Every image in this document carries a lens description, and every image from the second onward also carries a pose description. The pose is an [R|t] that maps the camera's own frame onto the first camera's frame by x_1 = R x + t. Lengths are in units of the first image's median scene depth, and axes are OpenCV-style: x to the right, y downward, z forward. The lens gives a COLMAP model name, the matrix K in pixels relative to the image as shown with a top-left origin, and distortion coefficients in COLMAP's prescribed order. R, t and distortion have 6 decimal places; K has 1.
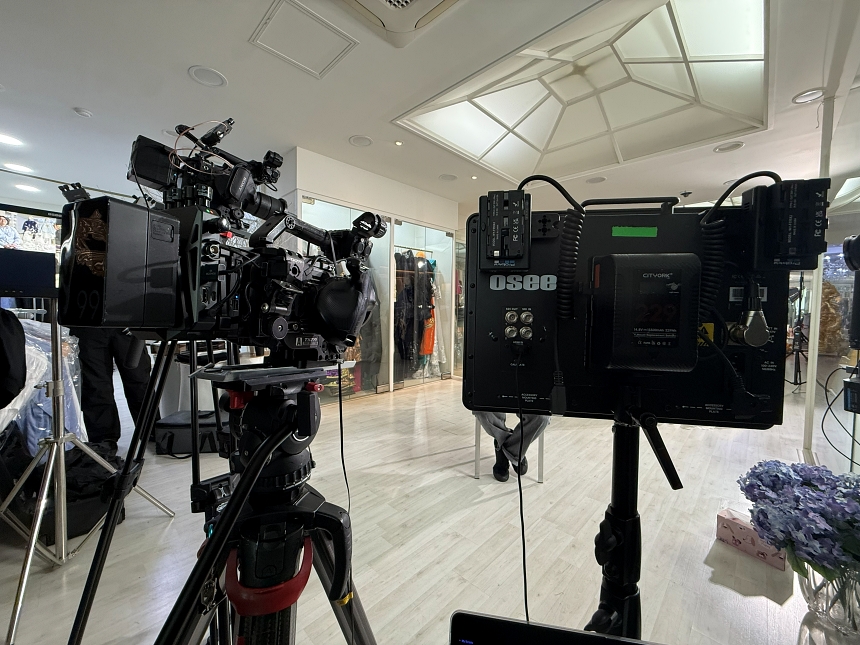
lens RADIAL K [[343.3, 0, 429.8], [0, 343.3, 322.1], [0, 0, 1]] dist [-0.000729, 0.000331]
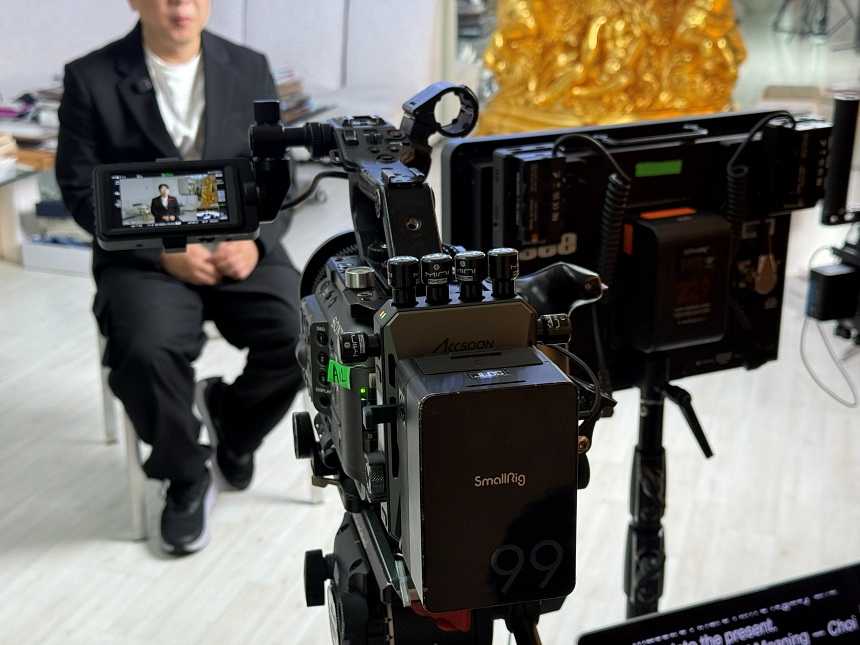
lens RADIAL K [[1202.4, 0, 436.8], [0, 1202.4, 321.7], [0, 0, 1]] dist [0.094665, 0.000000]
pose [[0.836339, -0.207168, 0.507561, -0.435213], [0.036494, 0.944833, 0.325514, -0.280872], [-0.546996, -0.253717, 0.797761, -0.340739]]
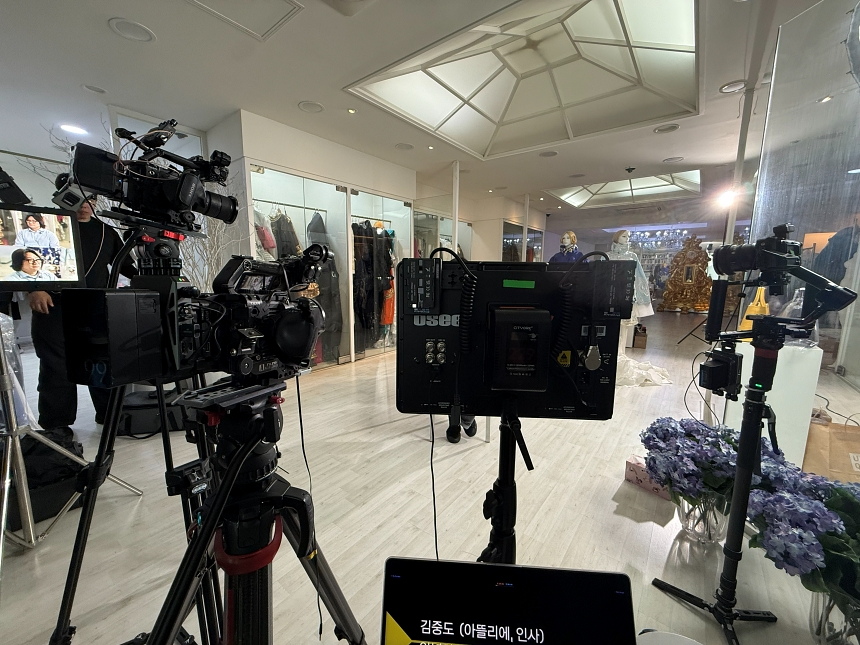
lens RADIAL K [[343.3, 0, 429.7], [0, 343.3, 320.8], [0, 0, 1]] dist [-0.000729, 0.000331]
pose [[0.994185, -0.019935, 0.105825, 0.034159], [0.008712, 0.994384, 0.105475, -0.086308], [-0.107334, -0.103940, 0.988775, -0.098997]]
